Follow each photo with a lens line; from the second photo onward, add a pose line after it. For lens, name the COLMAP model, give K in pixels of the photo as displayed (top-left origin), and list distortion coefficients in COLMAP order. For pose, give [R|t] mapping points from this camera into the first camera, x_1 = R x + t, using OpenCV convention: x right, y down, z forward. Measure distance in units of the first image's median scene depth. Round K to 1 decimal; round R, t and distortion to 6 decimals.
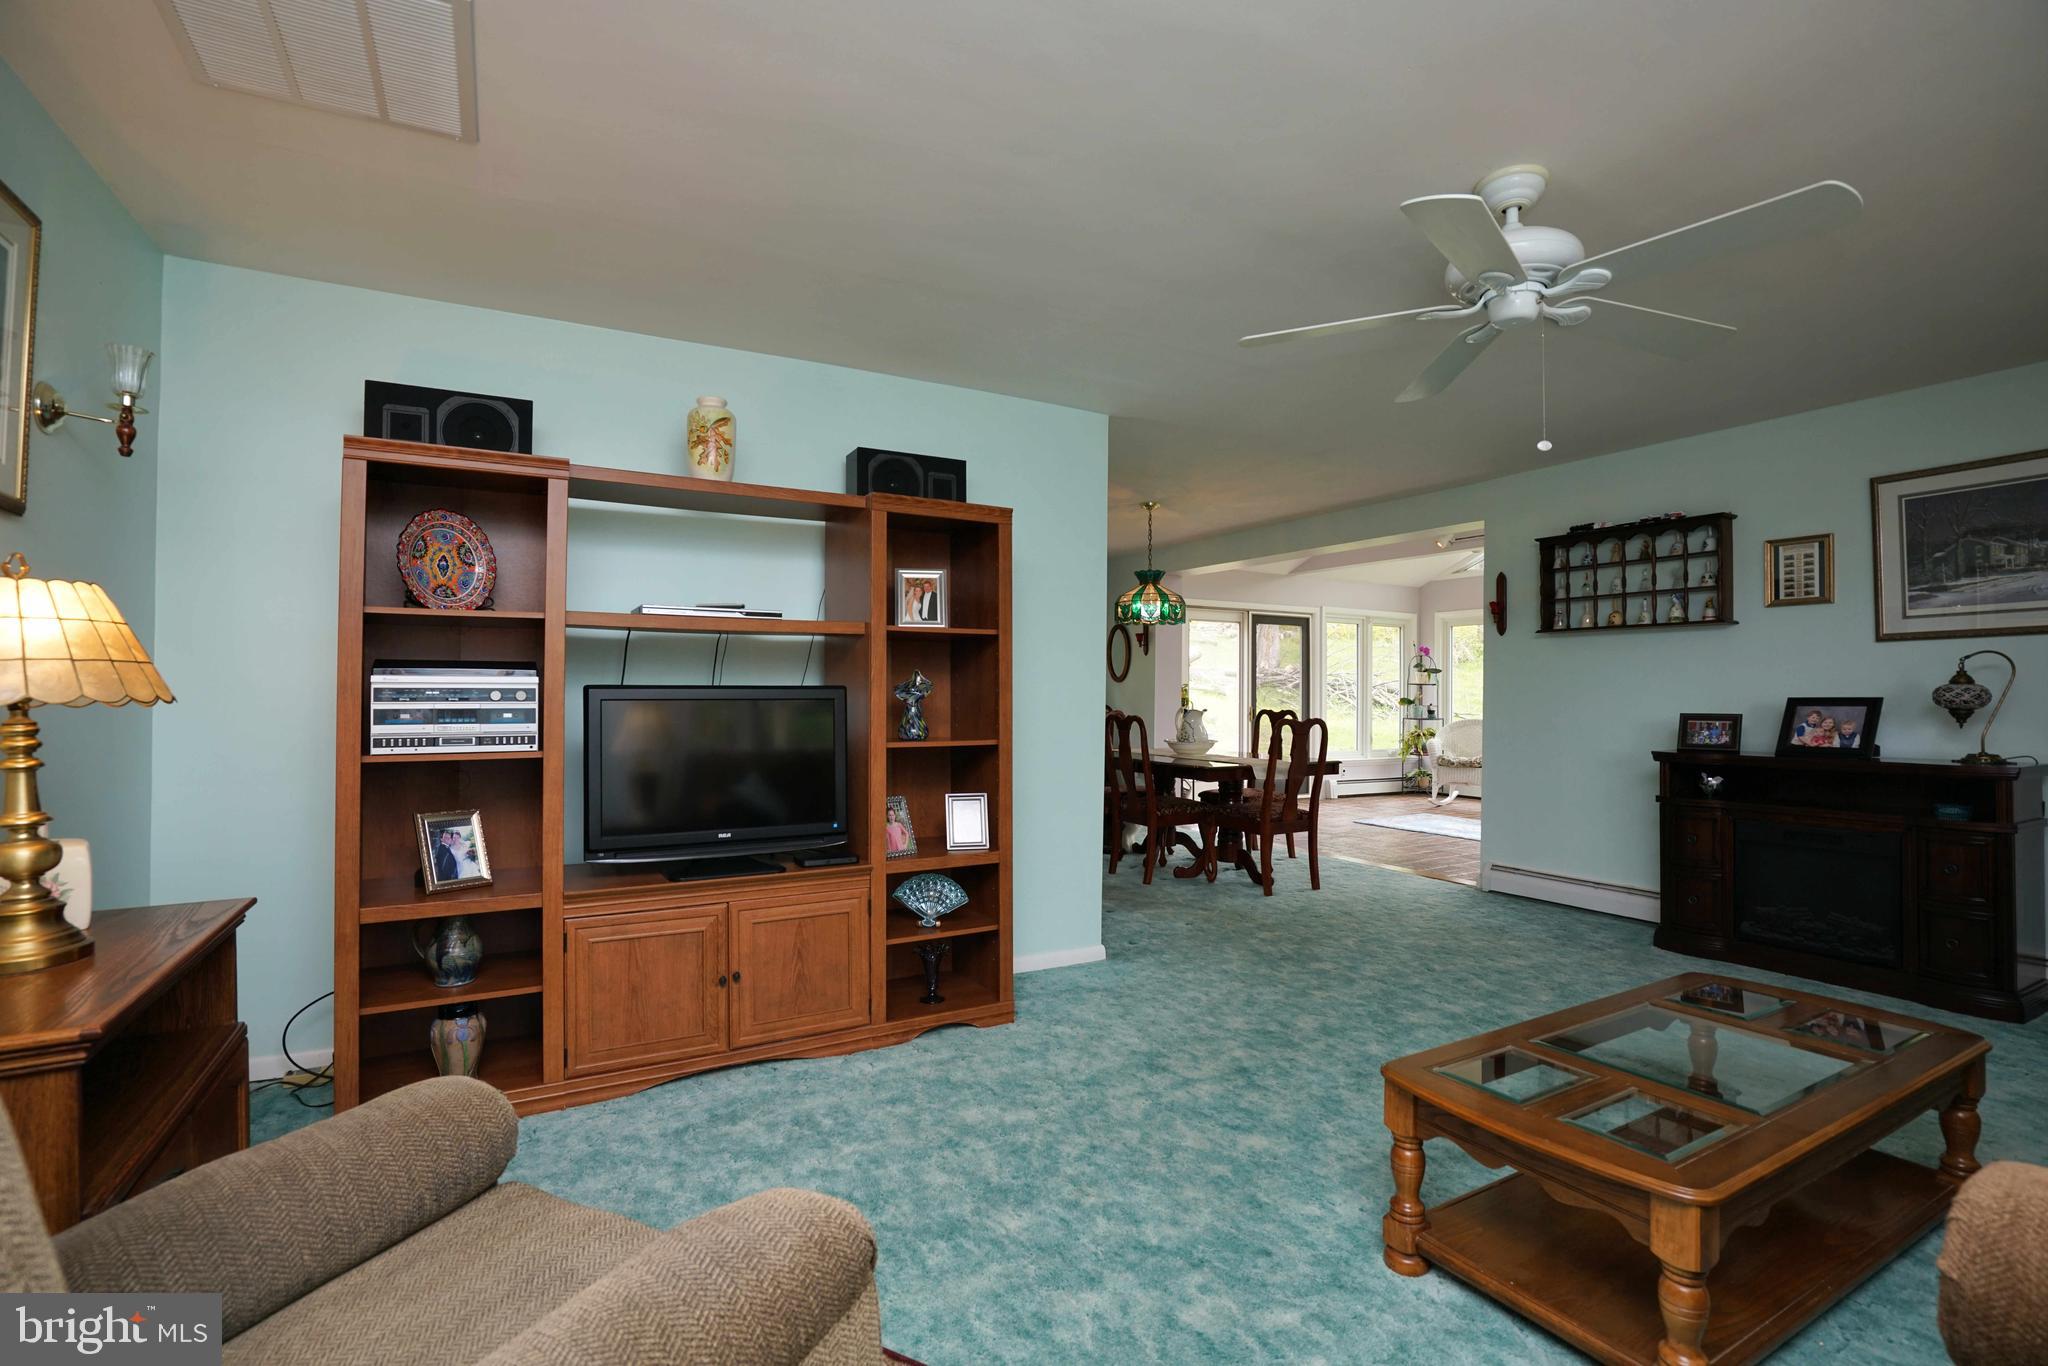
lens RADIAL K [[939.2, 0, 1021.8], [0, 939.2, 684.2], [0, 0, 1]] dist [-0.021100, 0.001192]
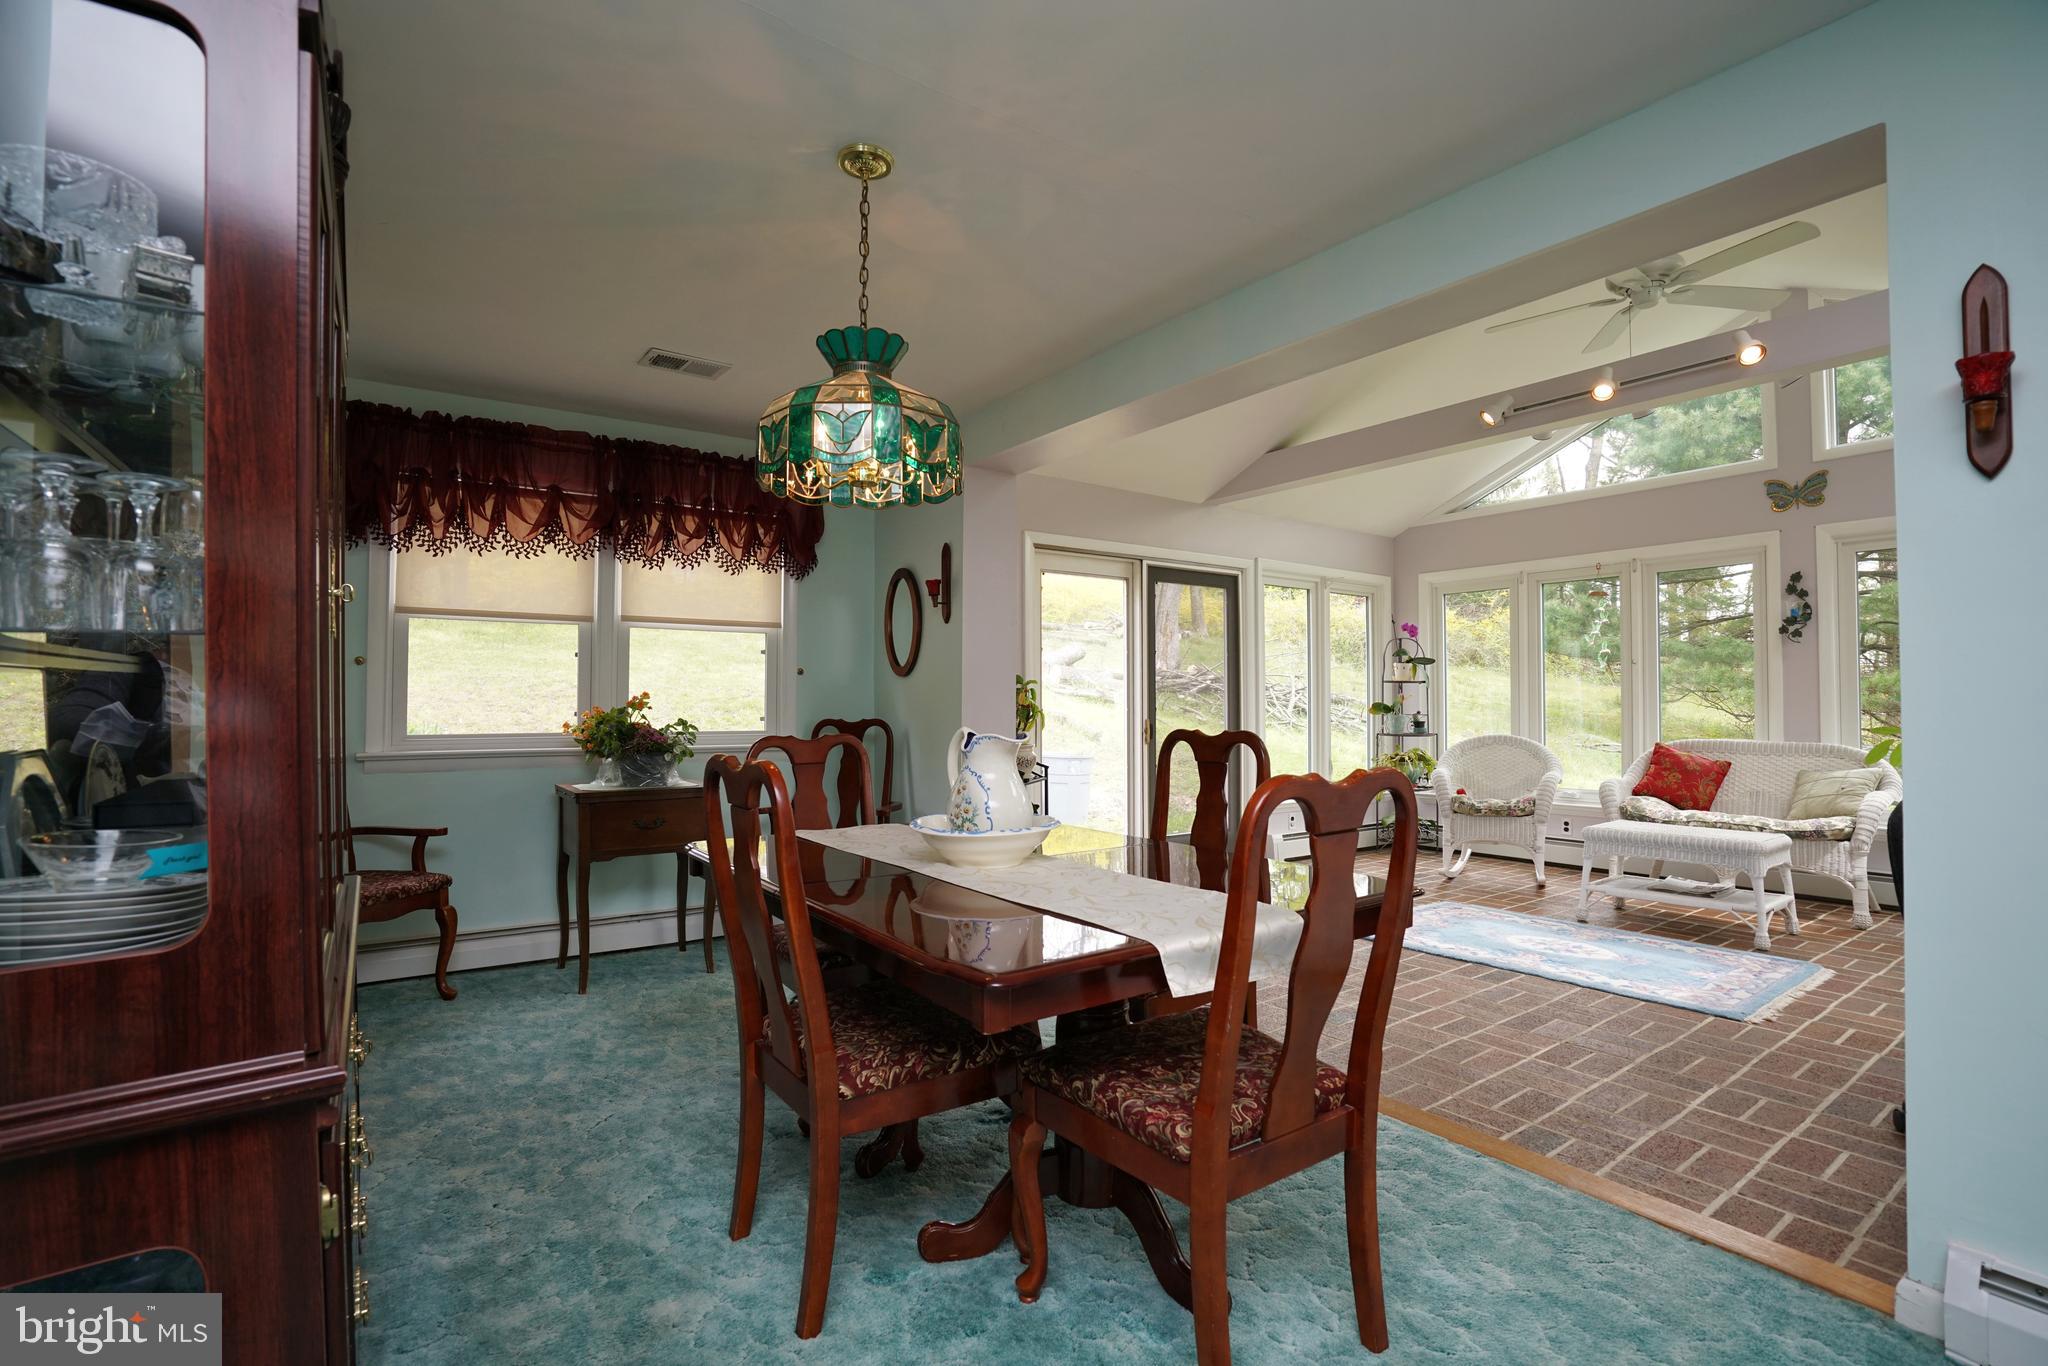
lens RADIAL K [[939.2, 0, 1028.7], [0, 939.2, 690.3], [0, 0, 1]] dist [-0.021100, 0.001192]
pose [[0.993325, -0.007936, 0.115072, 0.096701], [0.008597, 0.999949, -0.005249, 0.007533], [-0.115024, 0.006203, 0.993343, 0.398422]]
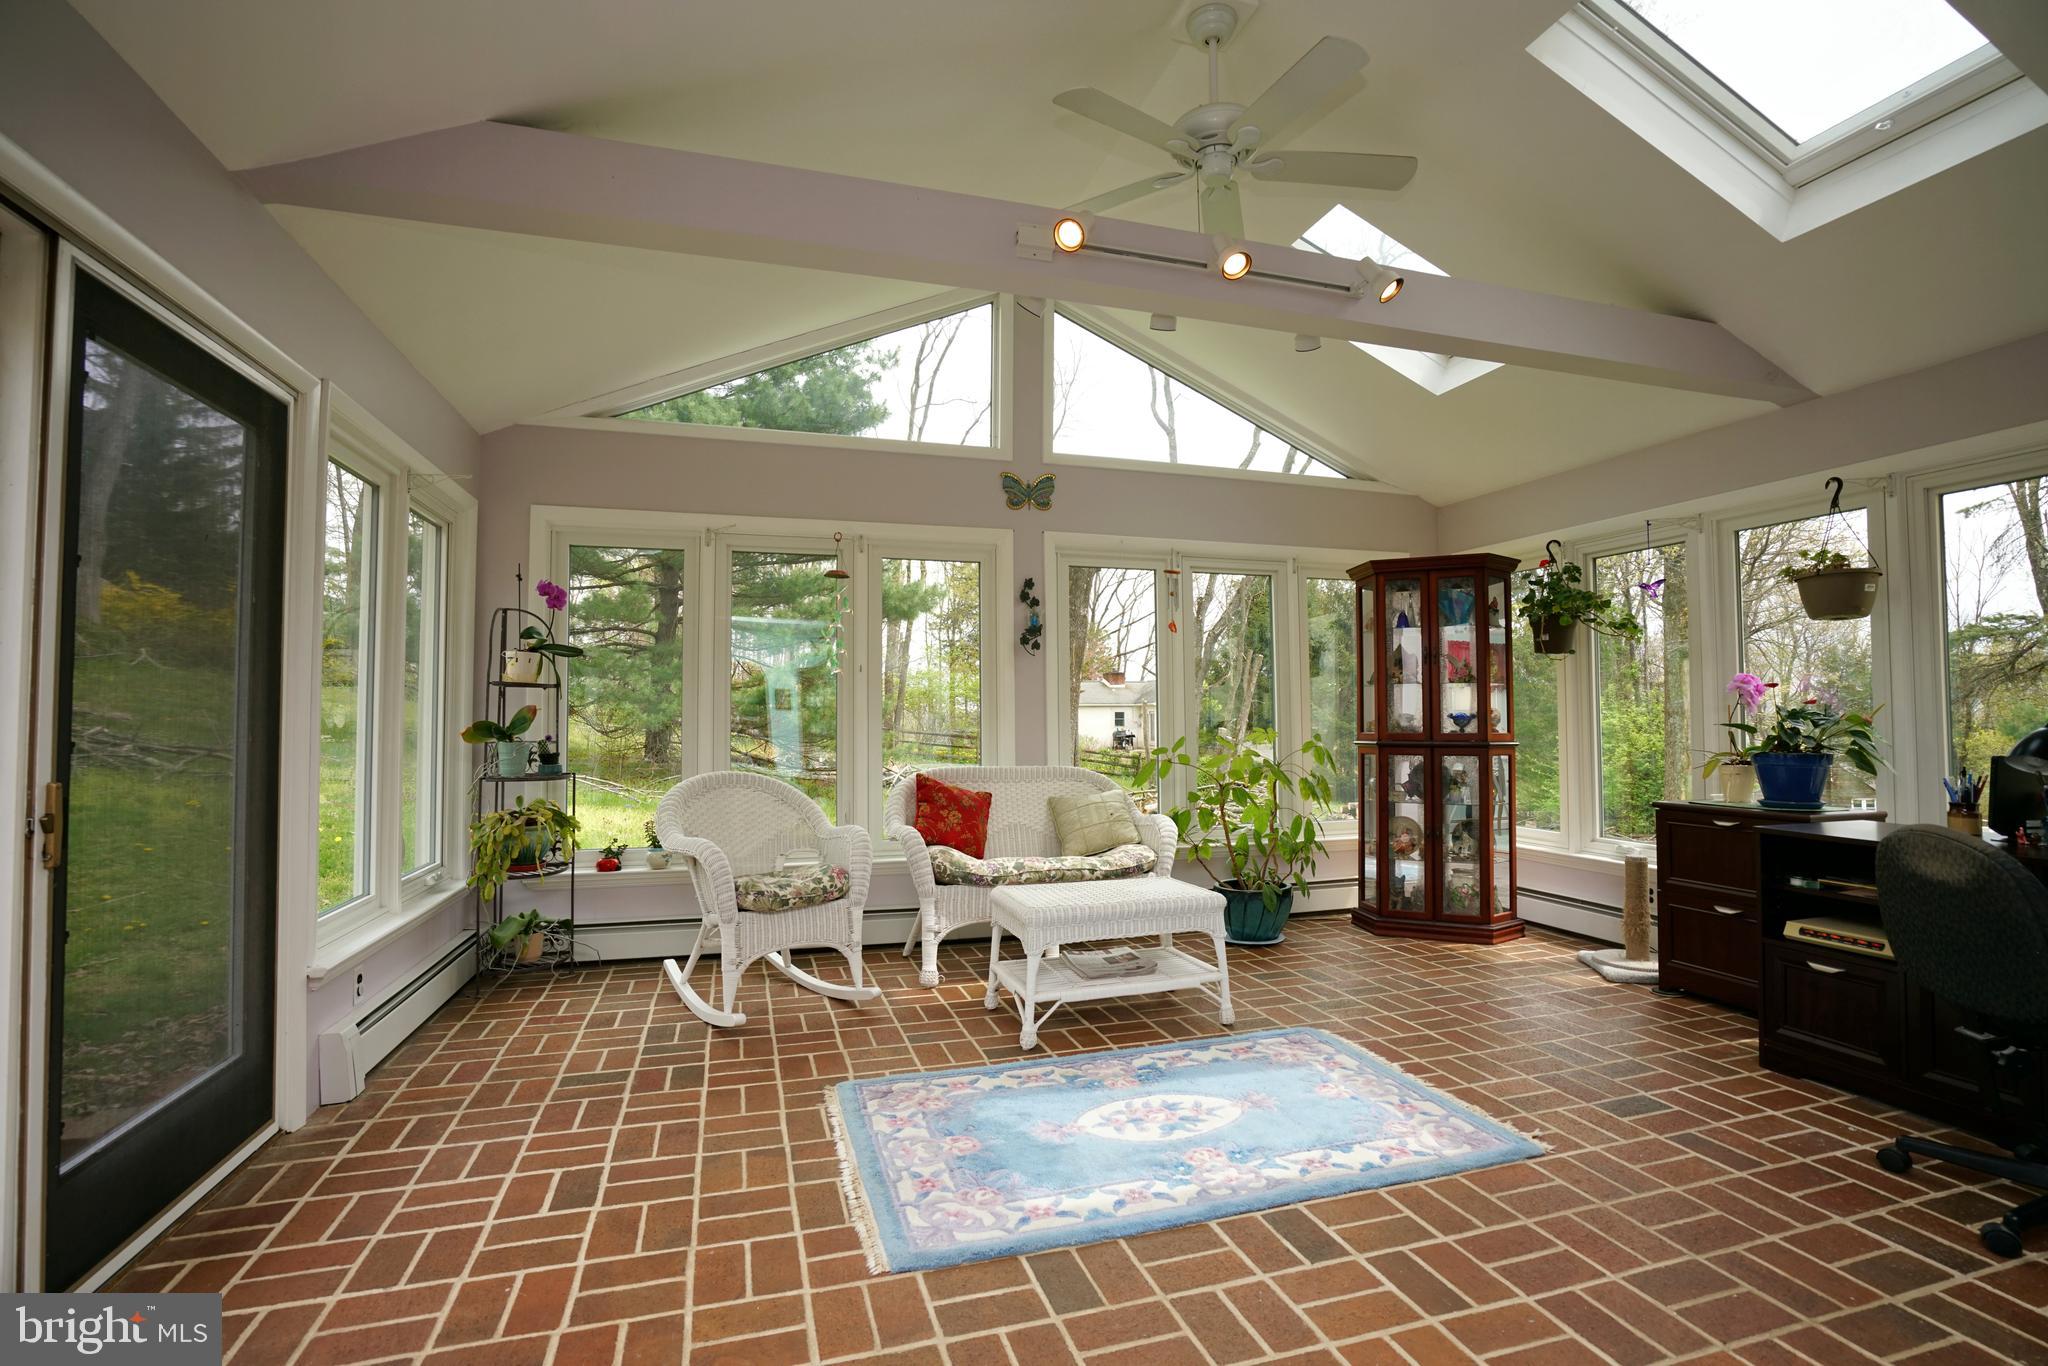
lens RADIAL K [[939.2, 0, 1020.9], [0, 939.2, 680.8], [0, 0, 1]] dist [-0.021100, 0.001192]
pose [[0.221412, 0.028593, 0.974761, 0.113370], [-0.002991, 0.999585, -0.028642, 0.008793], [-0.975176, 0.003426, 0.221405, 0.756364]]
